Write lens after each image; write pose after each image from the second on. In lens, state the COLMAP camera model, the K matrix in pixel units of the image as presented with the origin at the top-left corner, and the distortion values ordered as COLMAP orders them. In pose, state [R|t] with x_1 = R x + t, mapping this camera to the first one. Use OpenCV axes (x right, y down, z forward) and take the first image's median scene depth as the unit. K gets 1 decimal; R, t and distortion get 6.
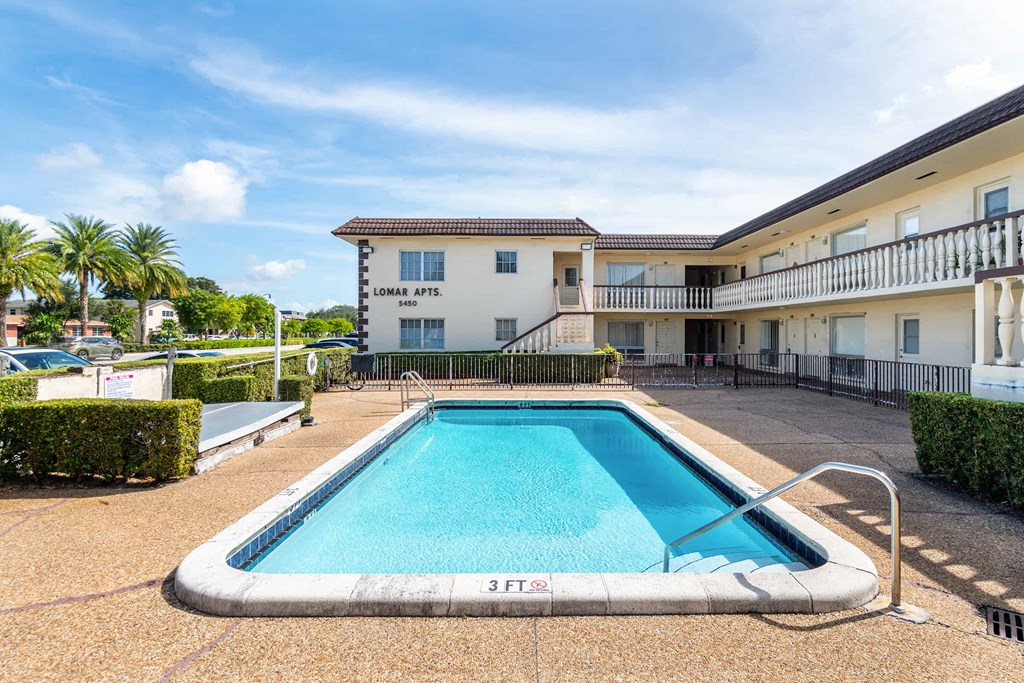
lens RADIAL K [[549.1, 0, 548.1], [0, 549.1, 332.9], [0, 0, 1]] dist [0.000995, -0.006788]
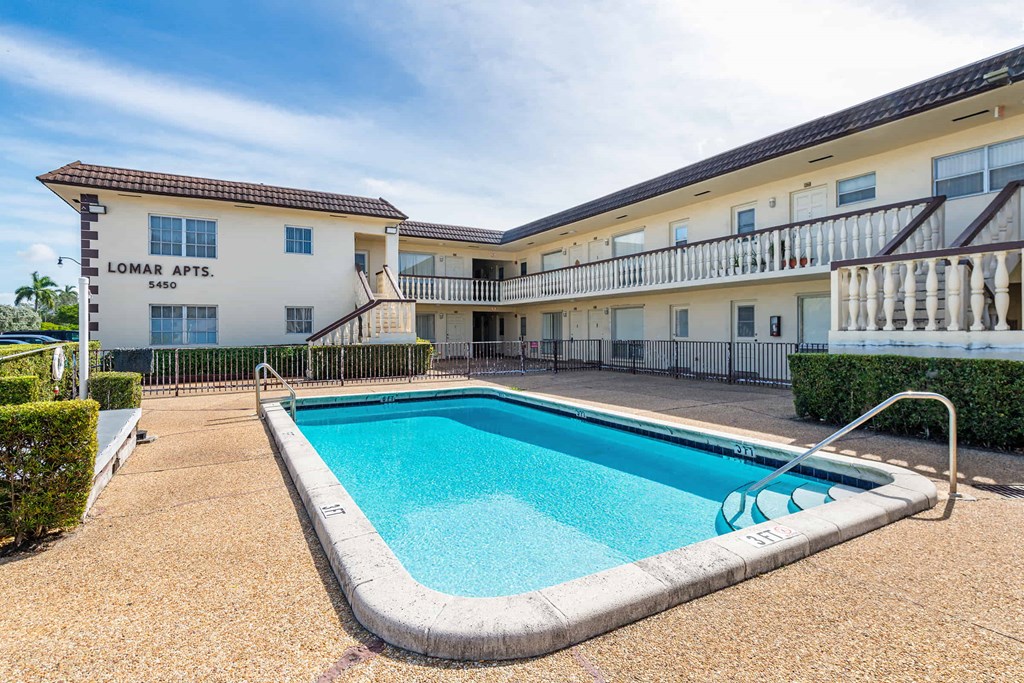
lens RADIAL K [[549.1, 0, 548.1], [0, 549.1, 332.9], [0, 0, 1]] dist [0.000995, -0.006788]
pose [[0.857467, -0.011705, 0.514406, -0.189658], [0.013502, 0.999909, 0.000245, 0.019604], [-0.514362, 0.006735, 0.857547, 0.076336]]
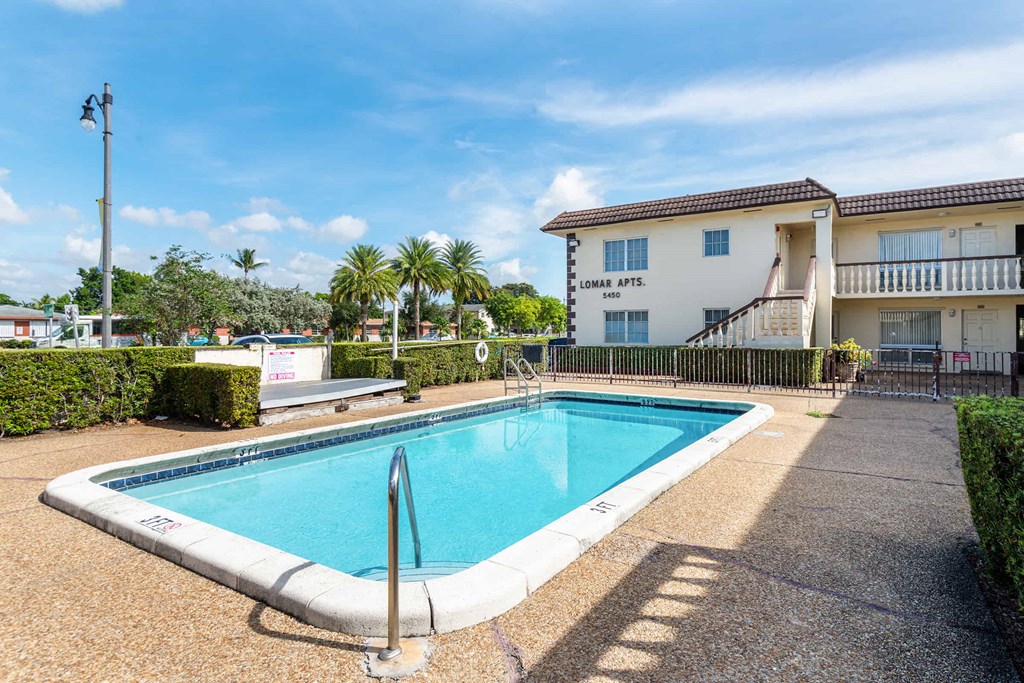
lens RADIAL K [[591.6, 0, 557.5], [0, 591.6, 338.8], [0, 0, 1]] dist [0.005316, 0.000326]
pose [[0.814977, 0.002437, -0.579488, 0.265737], [-0.001206, 0.999996, 0.002509, 0.019648], [0.579492, -0.001346, 0.814977, 0.105477]]
